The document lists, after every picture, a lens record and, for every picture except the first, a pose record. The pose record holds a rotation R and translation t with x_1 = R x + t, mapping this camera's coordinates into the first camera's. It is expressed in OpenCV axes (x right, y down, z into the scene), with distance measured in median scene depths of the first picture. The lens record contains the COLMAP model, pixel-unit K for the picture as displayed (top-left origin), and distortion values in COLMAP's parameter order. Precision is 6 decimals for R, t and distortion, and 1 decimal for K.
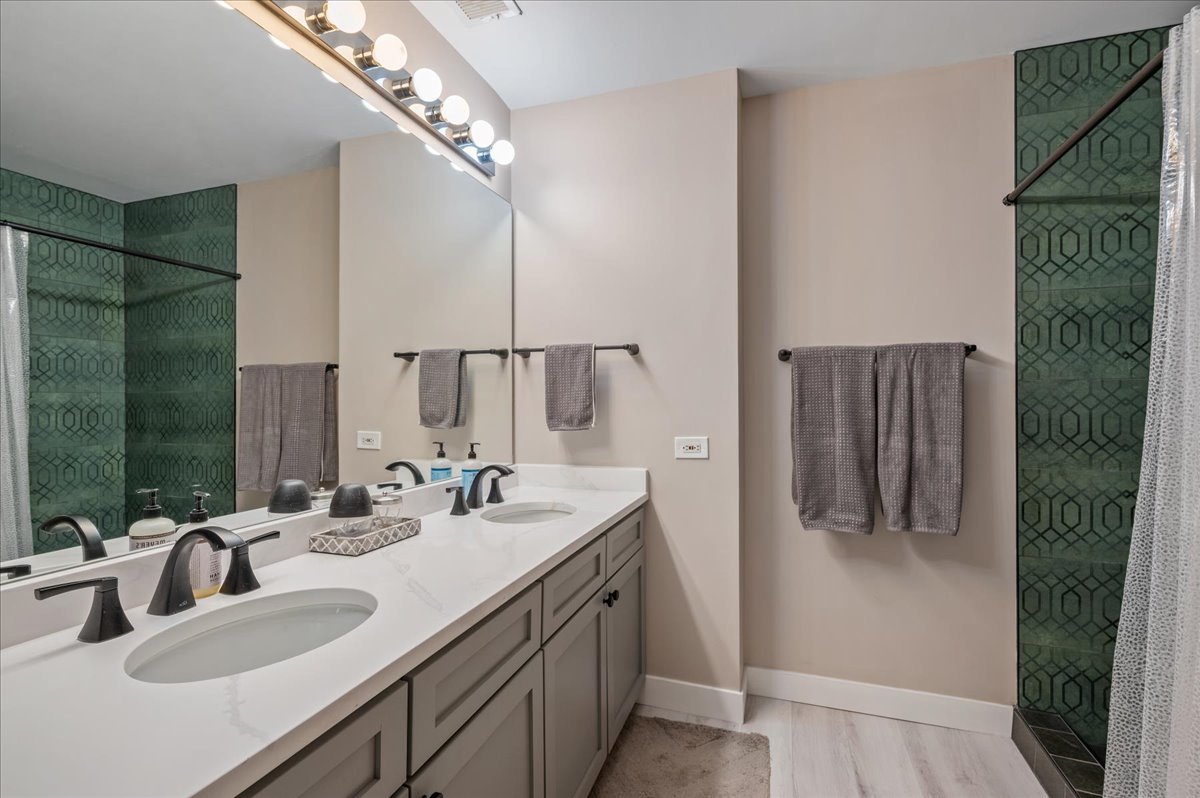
lens RADIAL K [[553.9, 0, 599.7], [0, 553.9, 398.0], [0, 0, 1]] dist [-0.001687, -0.001017]
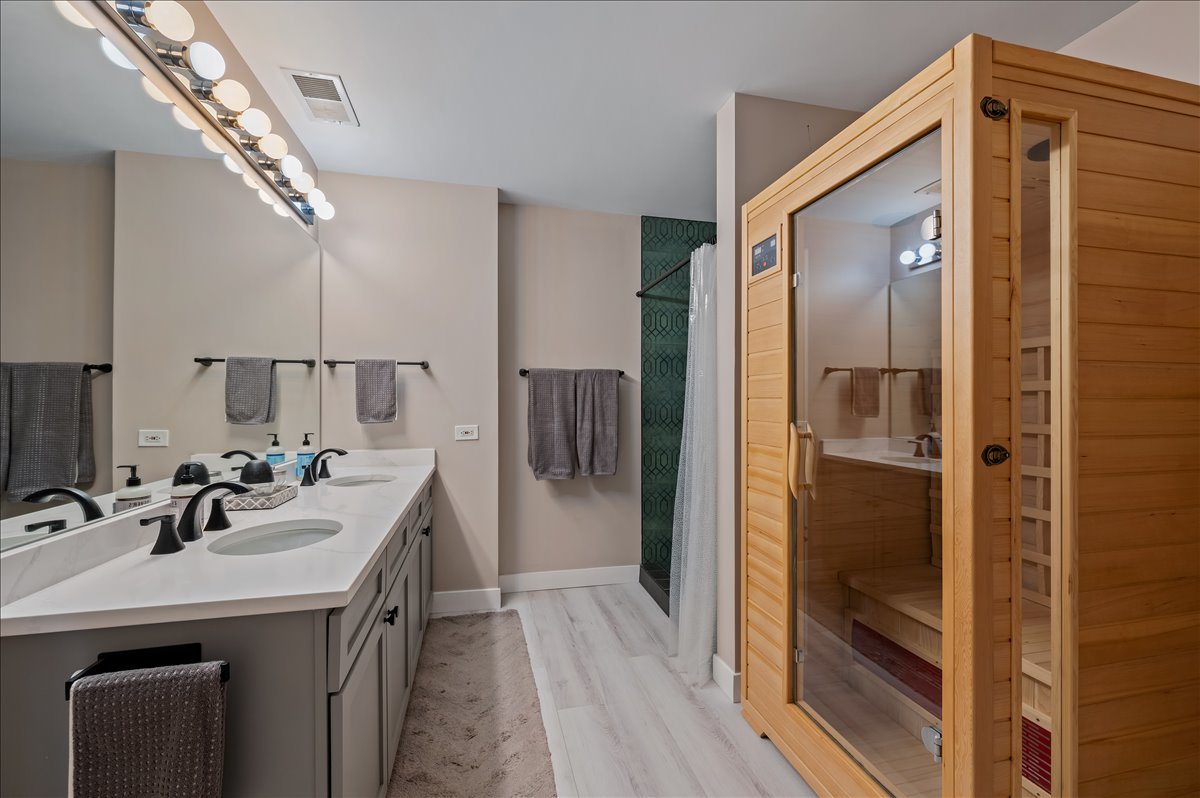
lens RADIAL K [[483.6, 0, 598.8], [0, 483.6, 401.8], [0, 0, 1]] dist [-0.010662, 0.000086]
pose [[0.849497, 0.000538, 0.527593, -0.227687], [-0.002852, 0.999990, 0.003573, 0.000662], [-0.527586, -0.004540, 0.849490, -0.306493]]
